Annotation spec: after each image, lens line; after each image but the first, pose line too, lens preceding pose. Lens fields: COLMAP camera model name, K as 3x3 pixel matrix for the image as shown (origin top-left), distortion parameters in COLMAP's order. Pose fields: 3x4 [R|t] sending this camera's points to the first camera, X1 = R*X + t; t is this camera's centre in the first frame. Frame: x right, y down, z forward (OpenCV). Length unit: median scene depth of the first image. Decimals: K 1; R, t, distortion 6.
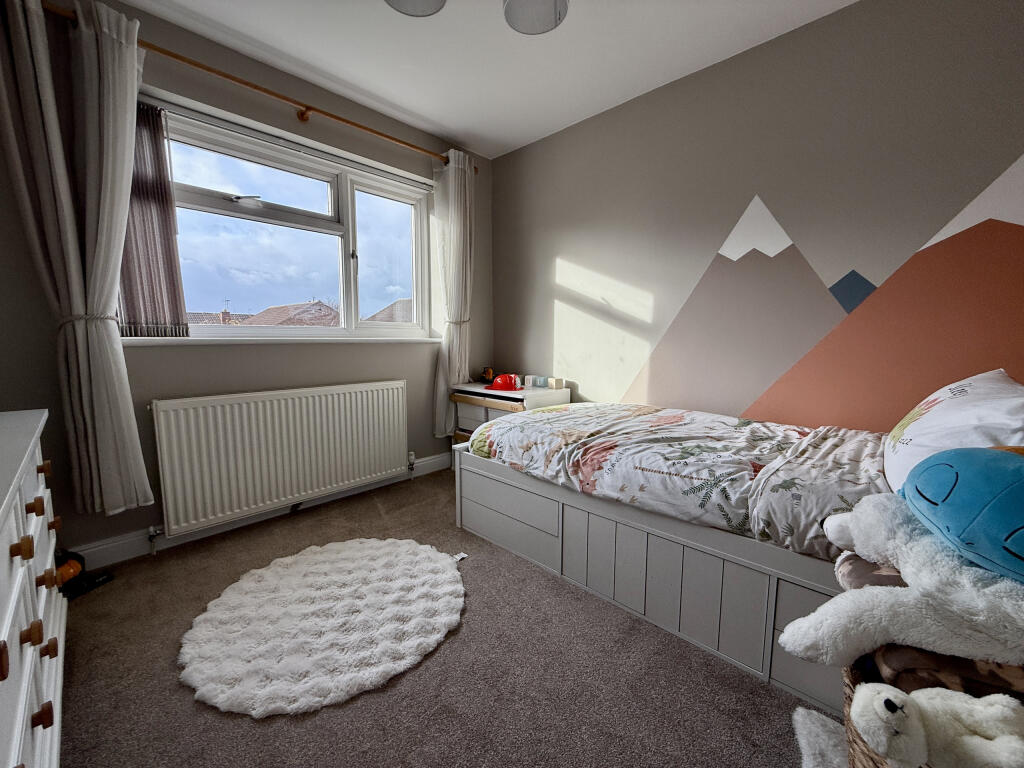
lens RADIAL K [[407.2, 0, 509.1], [0, 407.2, 385.1], [0, 0, 1]] dist [0.000043, 0.000225]
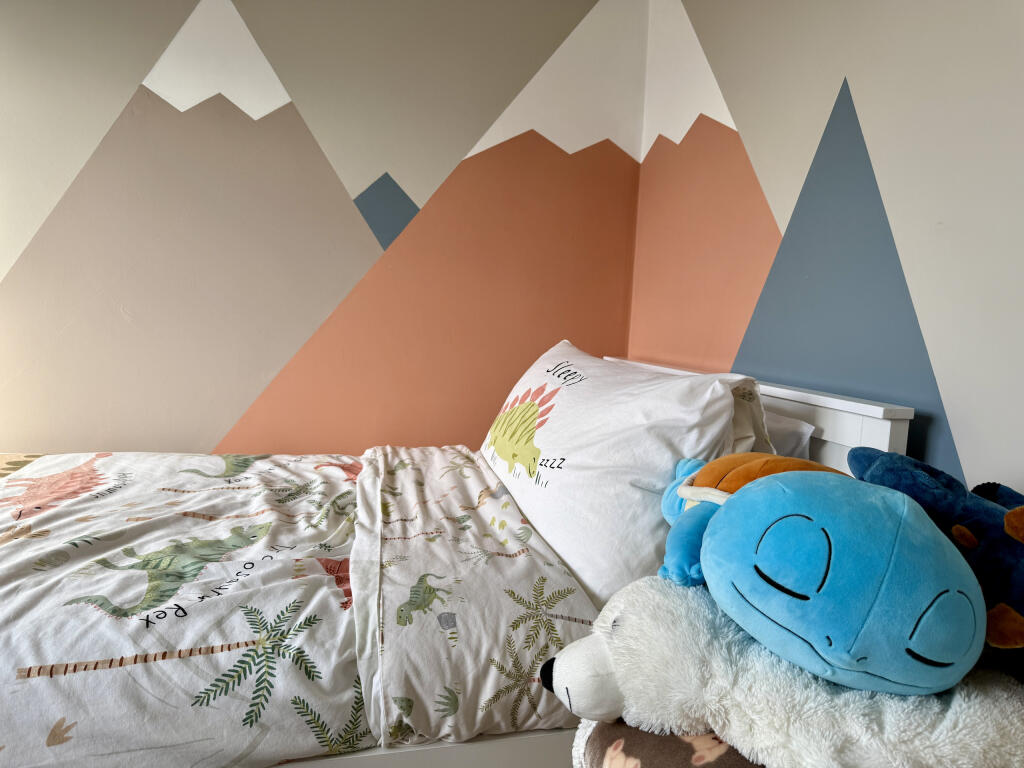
lens RADIAL K [[730.4, 0, 512.0], [0, 730.4, 384.0], [0, 0, 1]] dist [0.027739, -0.041936]
pose [[0.522554, -0.065102, 0.850117, 0.051762], [0.063119, 0.997298, 0.037575, -0.016792], [-0.850267, 0.034023, 0.525251, 0.440363]]
